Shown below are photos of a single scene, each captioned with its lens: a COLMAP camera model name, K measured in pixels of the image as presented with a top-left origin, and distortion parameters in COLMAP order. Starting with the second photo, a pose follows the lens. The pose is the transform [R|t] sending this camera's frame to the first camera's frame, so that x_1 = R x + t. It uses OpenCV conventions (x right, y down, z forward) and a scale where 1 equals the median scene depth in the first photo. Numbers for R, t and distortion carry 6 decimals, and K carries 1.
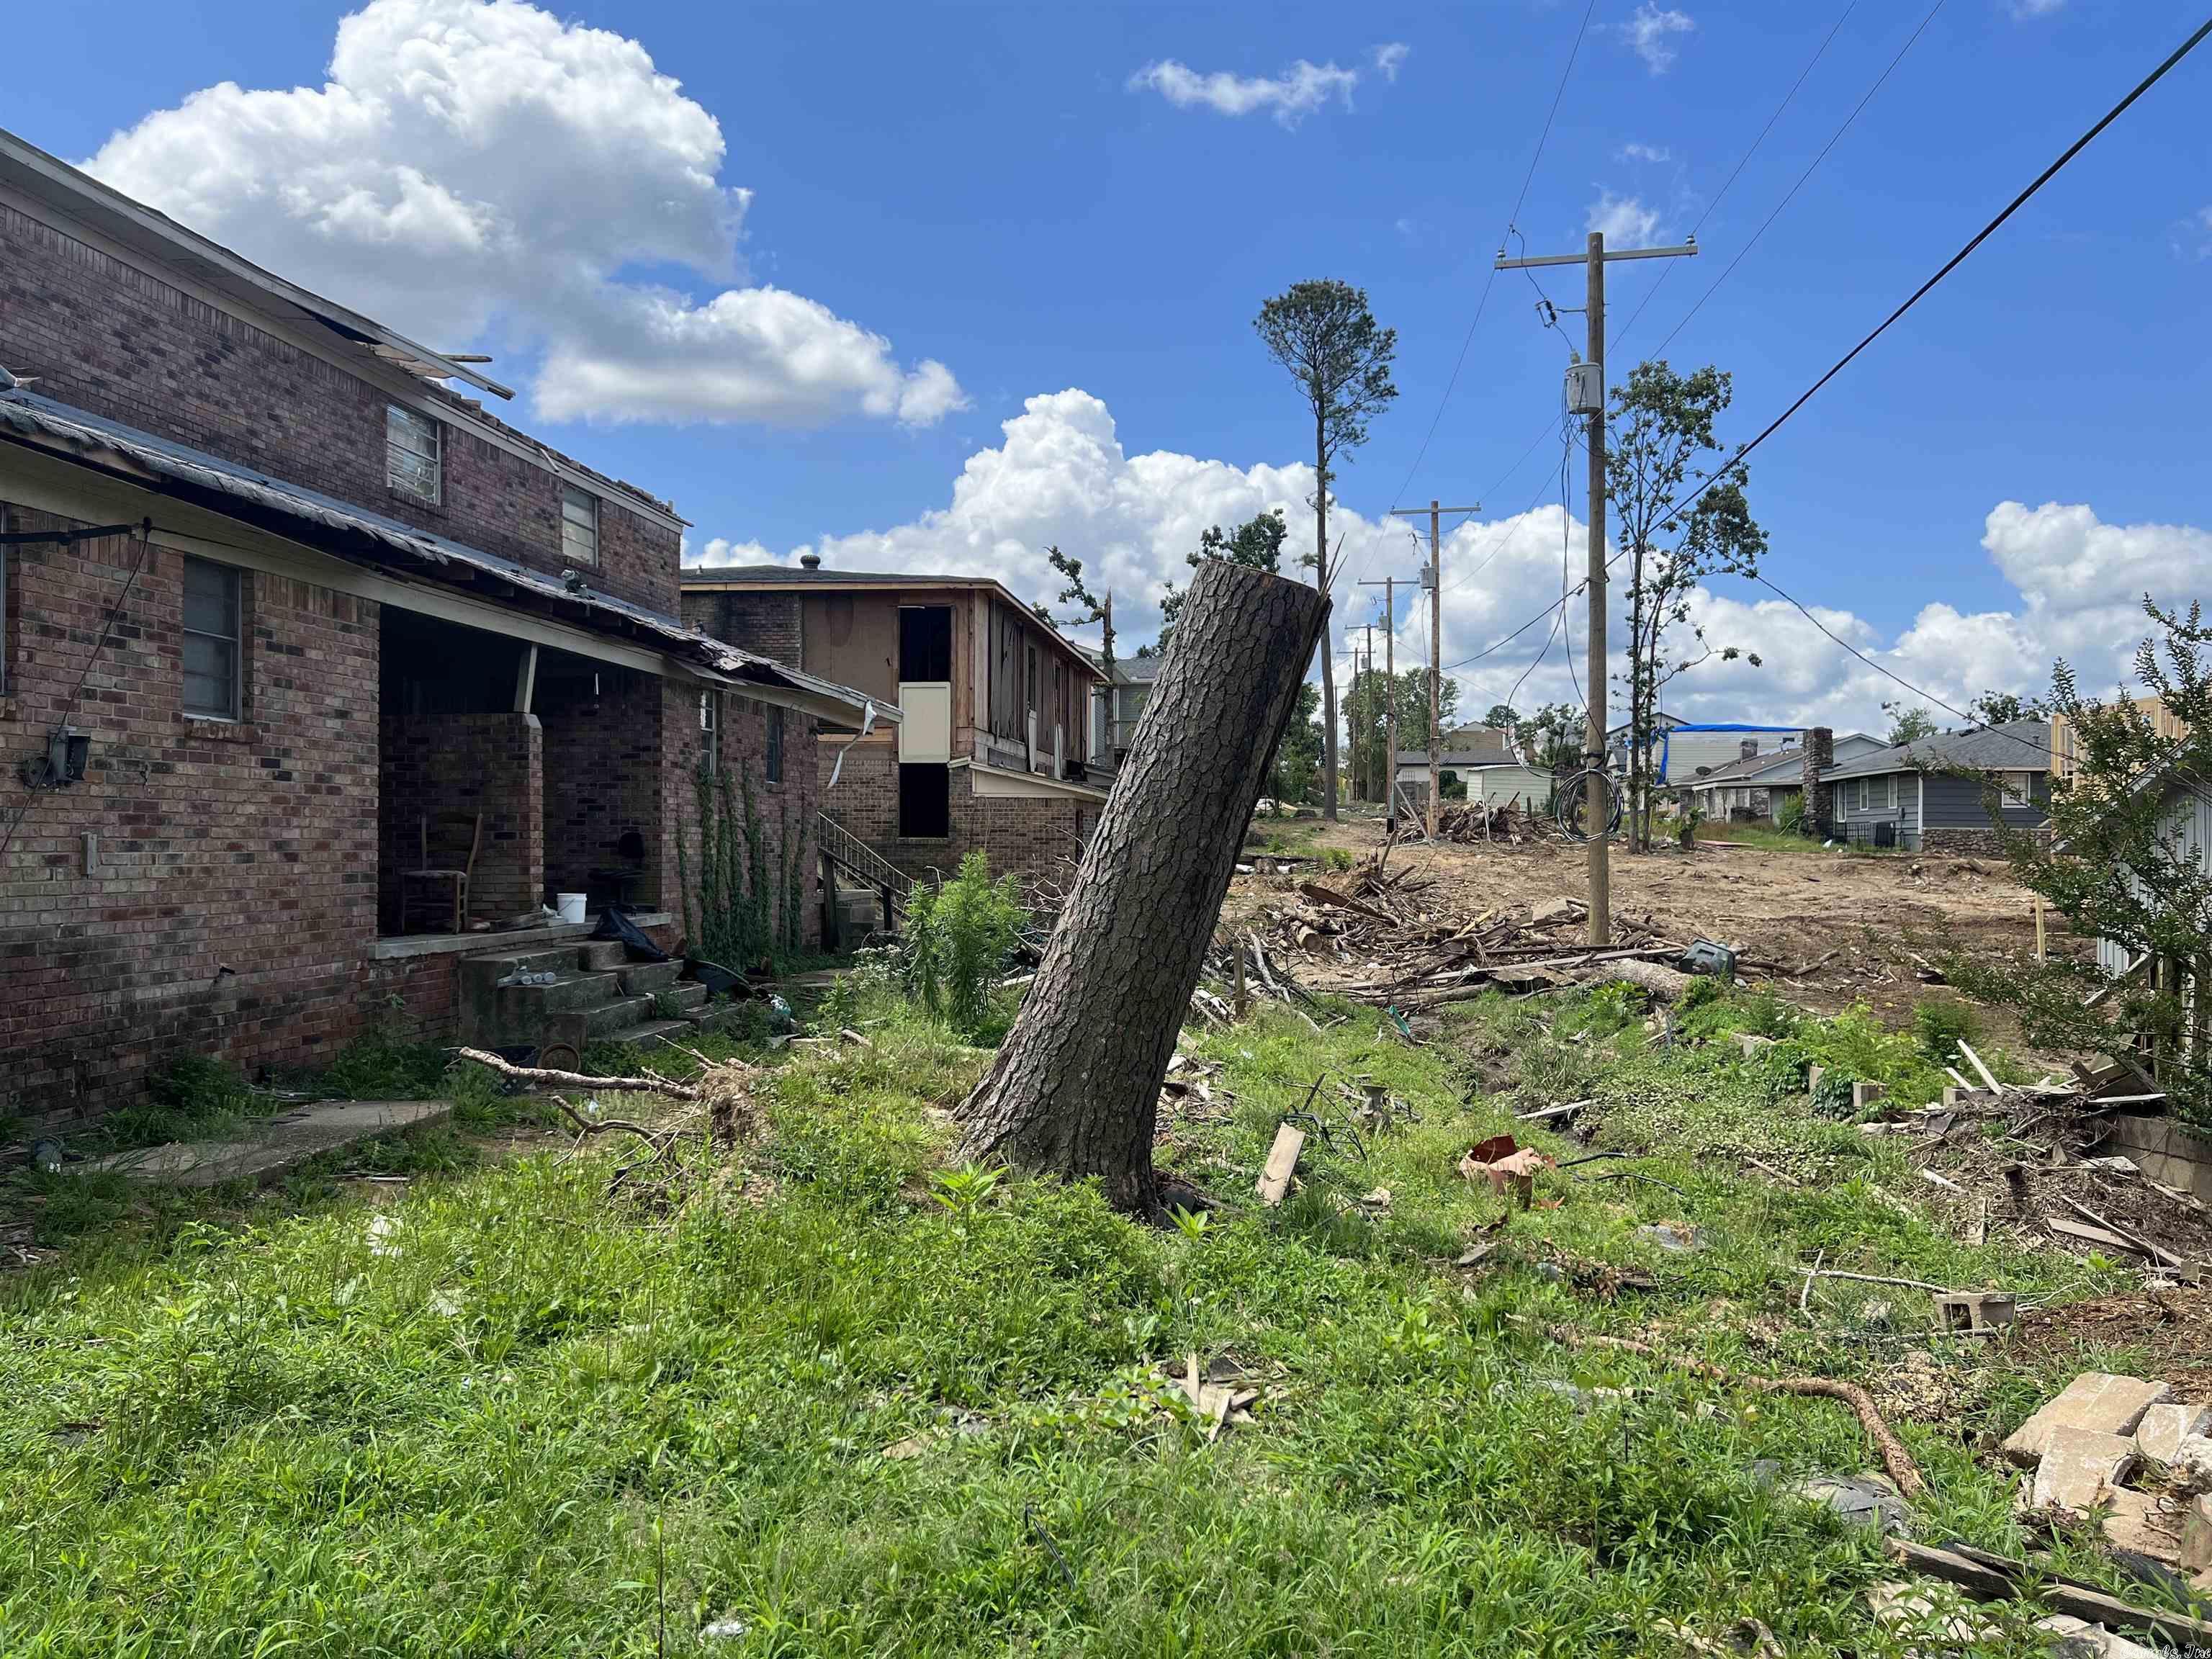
lens RADIAL K [[1665.9, 0, 1080.5], [0, 1665.9, 824.3], [0, 0, 1]] dist [0.062072, -0.053732]
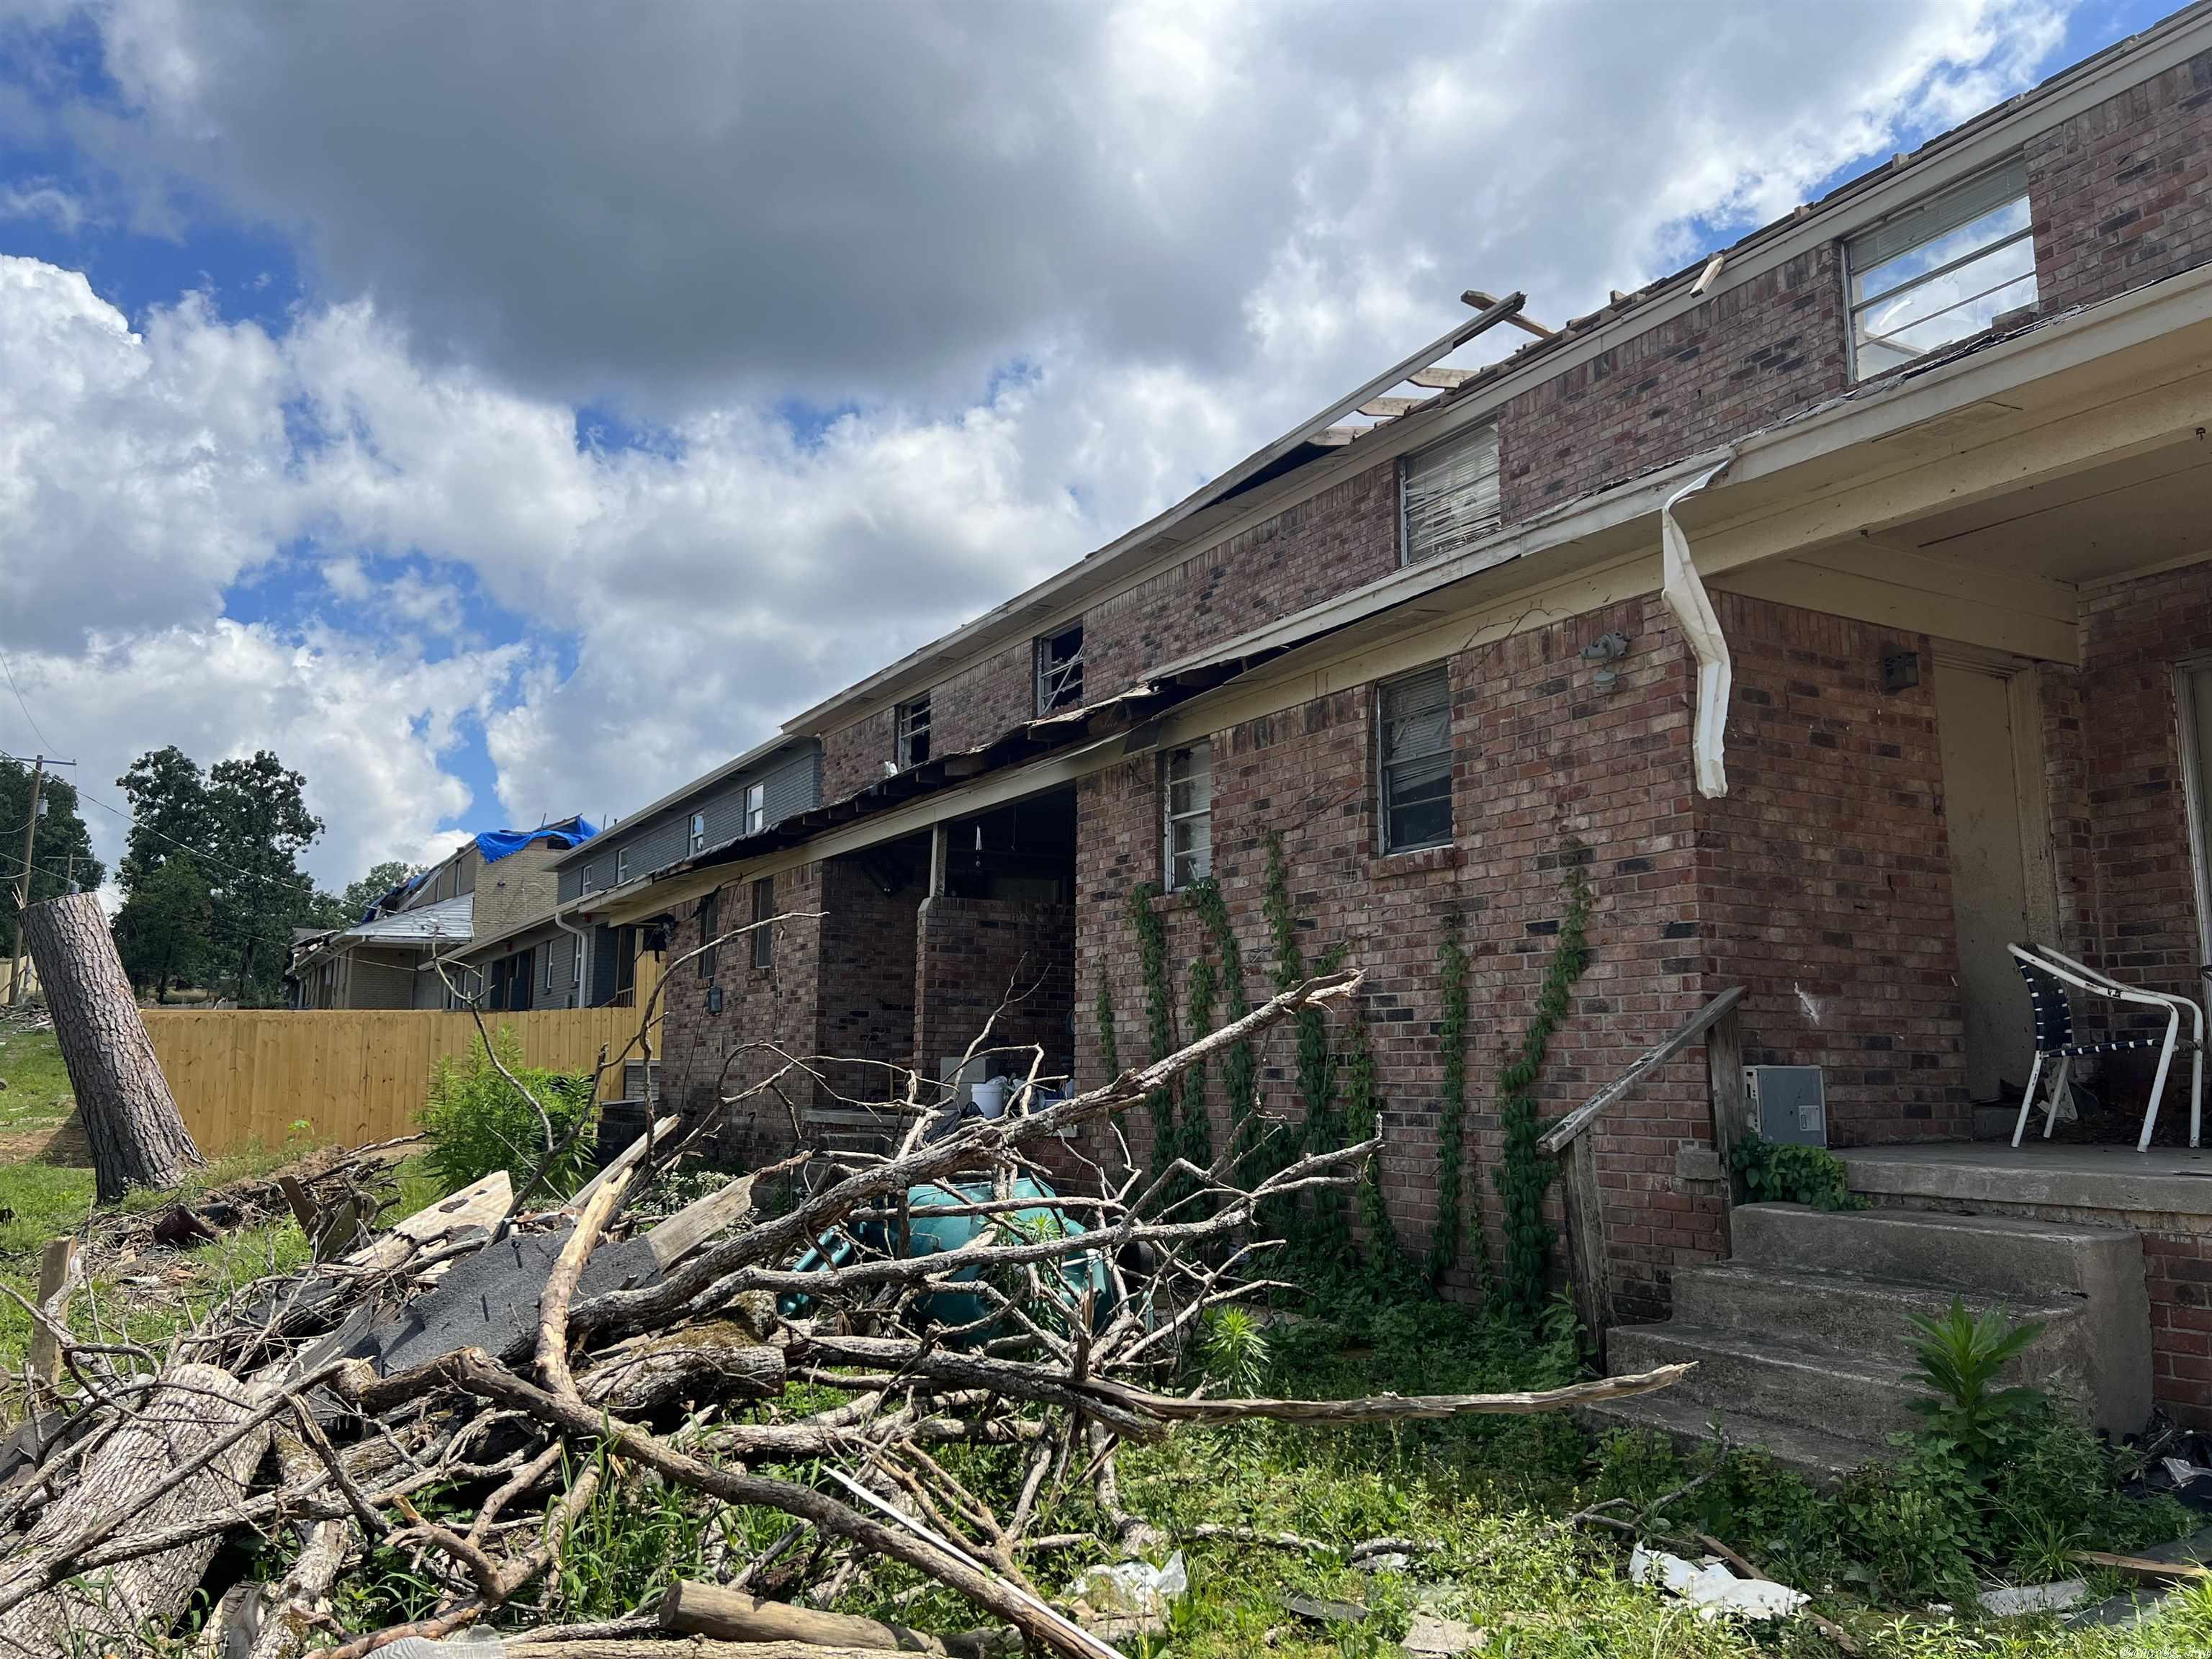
lens RADIAL K [[1650.4, 0, 1092.4], [0, 1650.4, 824.5], [0, 0, 1]] dist [0.069826, -0.086963]
pose [[-0.793504, -0.099596, -0.600361, 0.188314], [0.000757, 0.986355, -0.164630, 0.052998], [0.608565, -0.131089, -0.782601, 1.819805]]
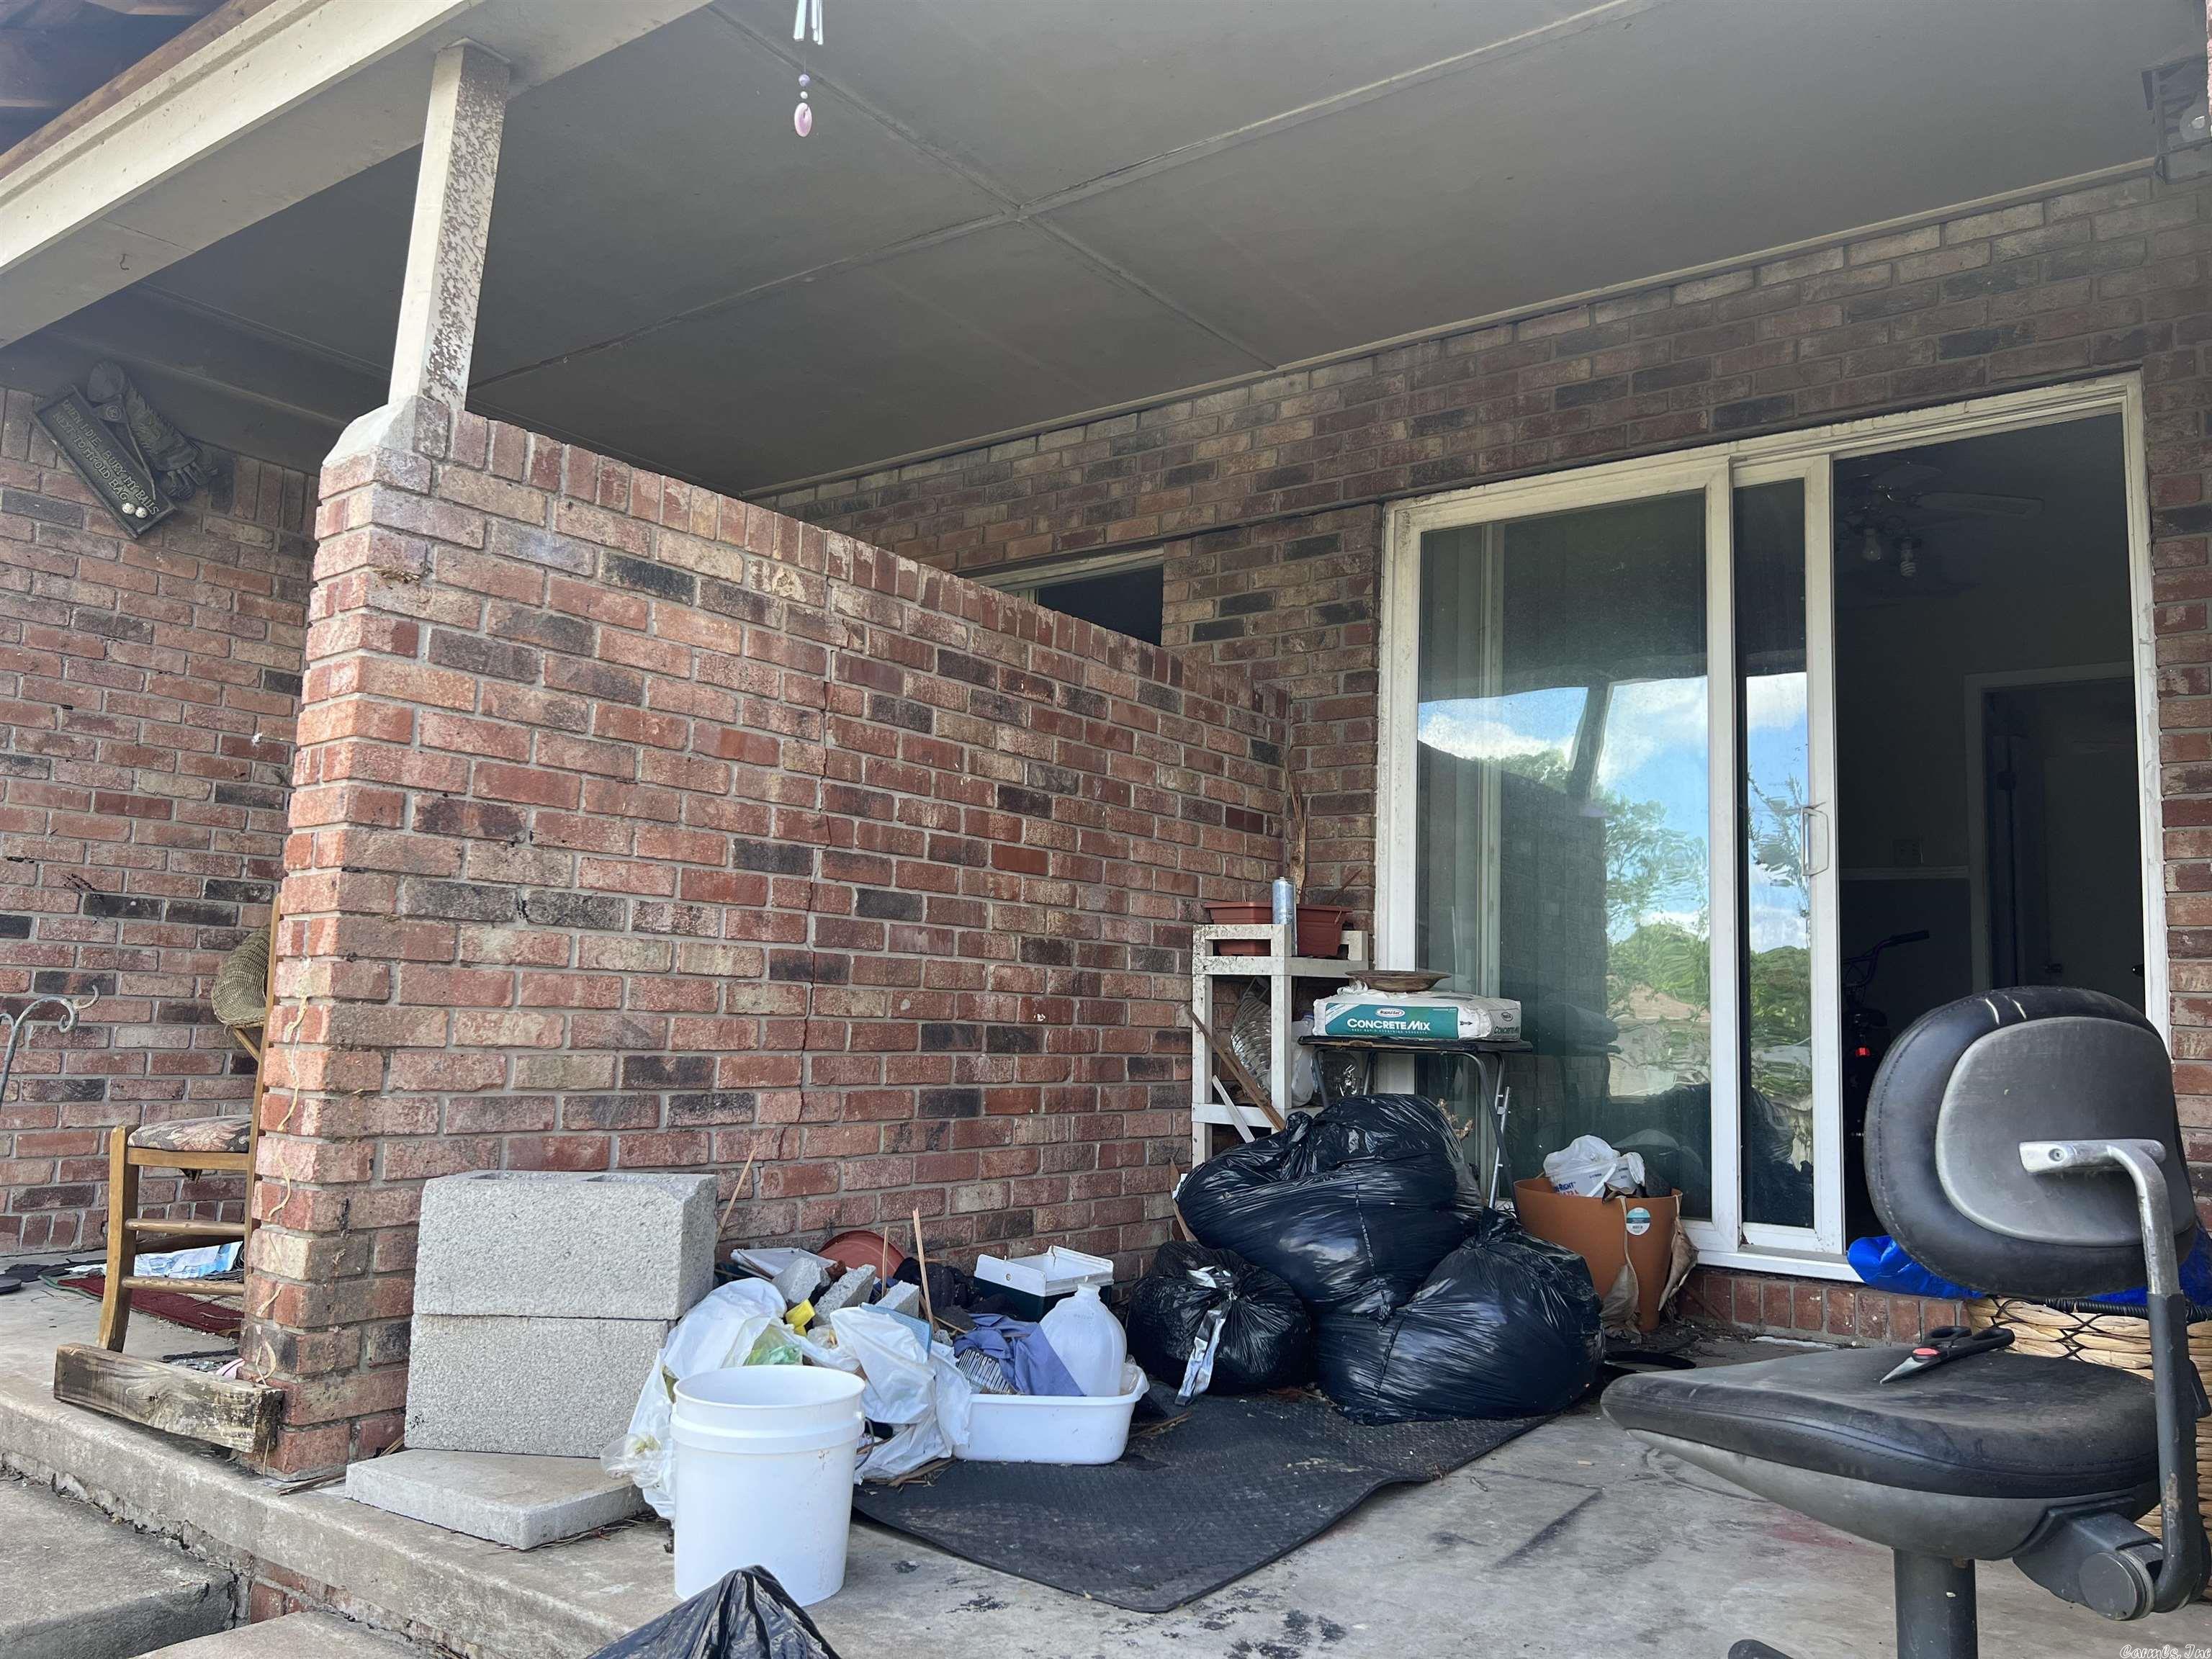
lens RADIAL K [[1650.4, 0, 1092.4], [0, 1650.4, 824.5], [0, 0, 1]] dist [0.069826, -0.086963]
pose [[-0.477921, -0.118279, -0.870403, -0.191015], [-0.023699, 0.992268, -0.121827, 0.009909], [0.878083, -0.037596, -0.477029, 1.168548]]
